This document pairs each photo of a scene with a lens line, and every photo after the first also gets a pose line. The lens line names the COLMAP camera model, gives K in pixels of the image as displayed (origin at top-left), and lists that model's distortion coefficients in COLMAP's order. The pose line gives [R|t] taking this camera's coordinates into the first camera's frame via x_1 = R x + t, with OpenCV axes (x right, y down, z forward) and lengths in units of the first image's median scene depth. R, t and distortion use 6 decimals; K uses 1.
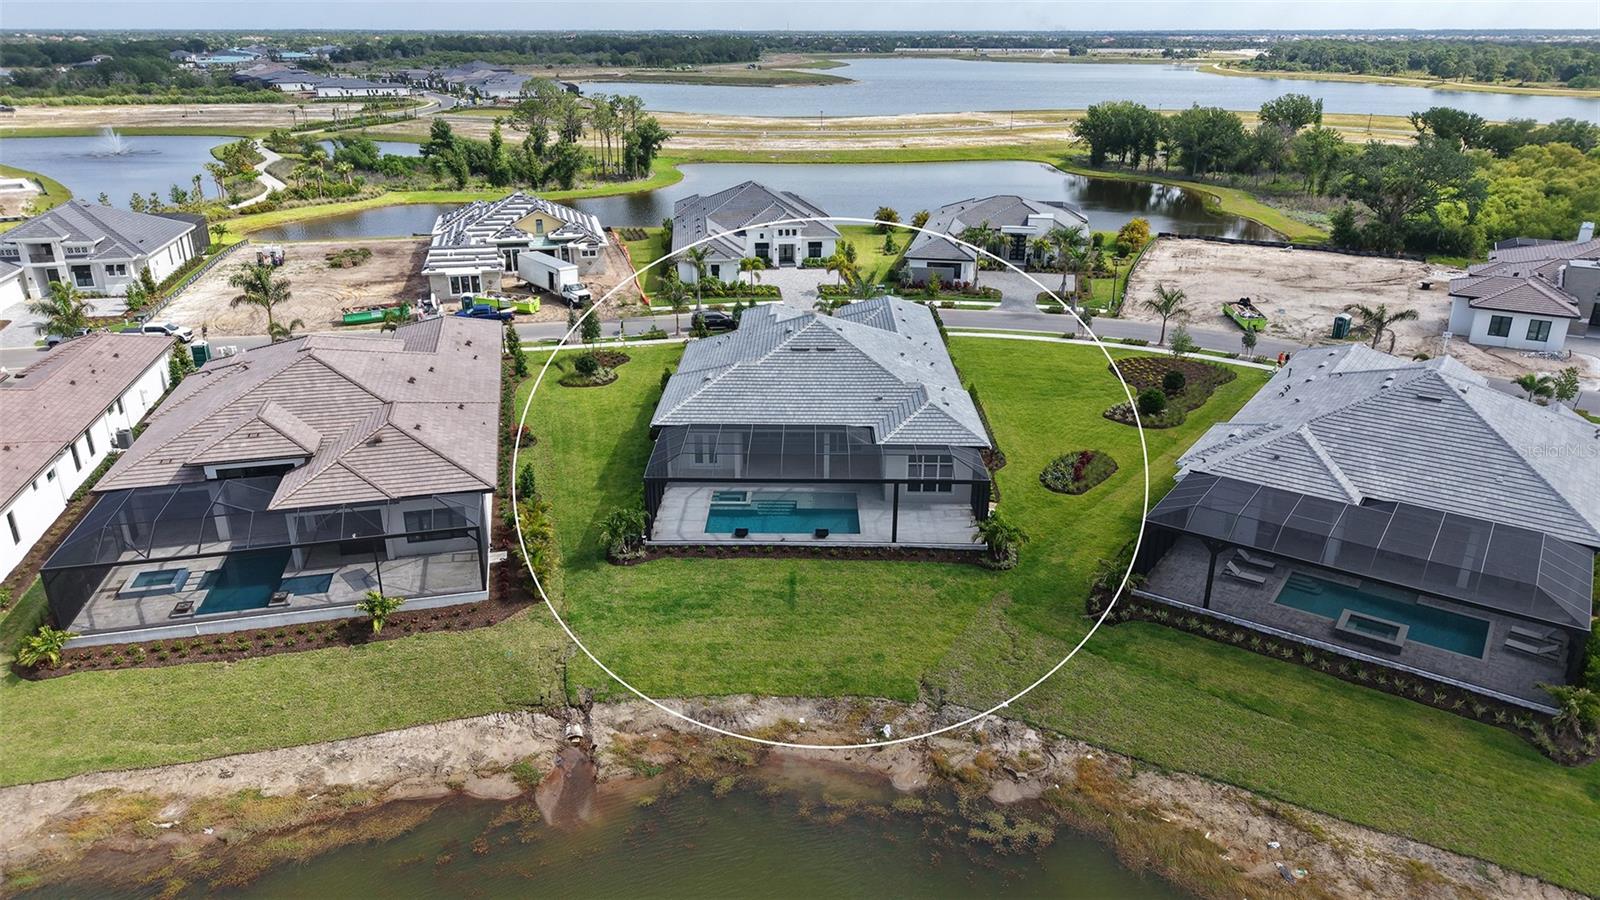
lens RADIAL K [[1073.1, 0, 800.0], [0, 1073.1, 450.0], [0, 0, 1]] dist [0.018334, -0.009103]
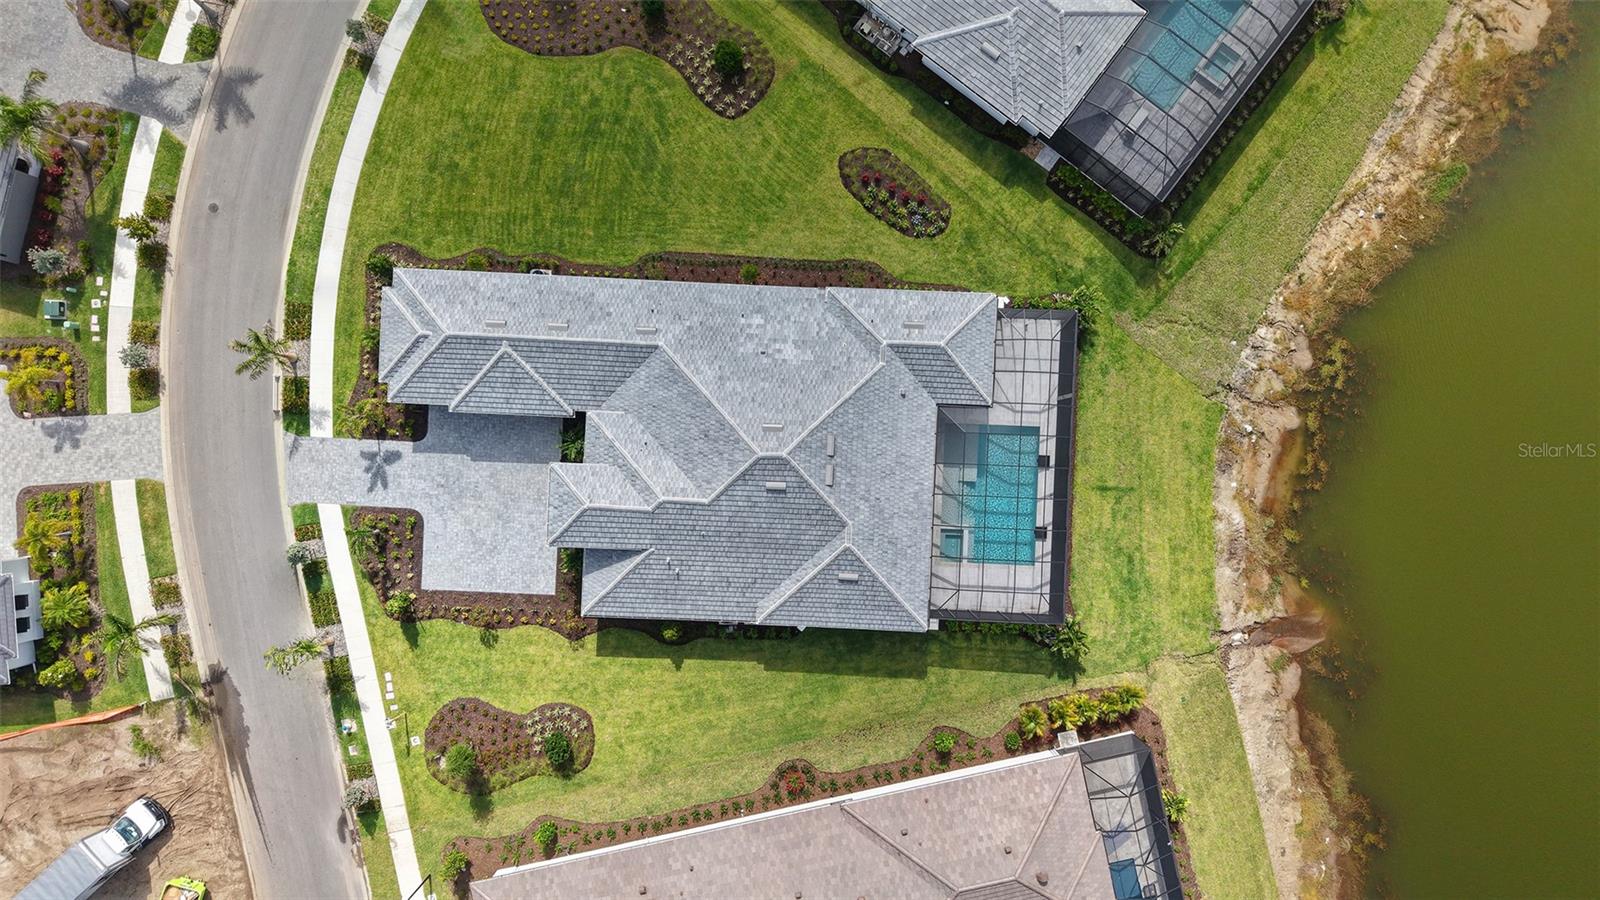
lens RADIAL K [[1073.1, 0, 800.0], [0, 1073.1, 450.0], [0, 0, 1]] dist [0.018334, -0.009103]
pose [[0.032281, -0.999476, -0.002302, 0.035551], [0.360115, 0.009482, 0.932860, -1.414847], [-0.932349, -0.030943, 0.360232, 1.097438]]
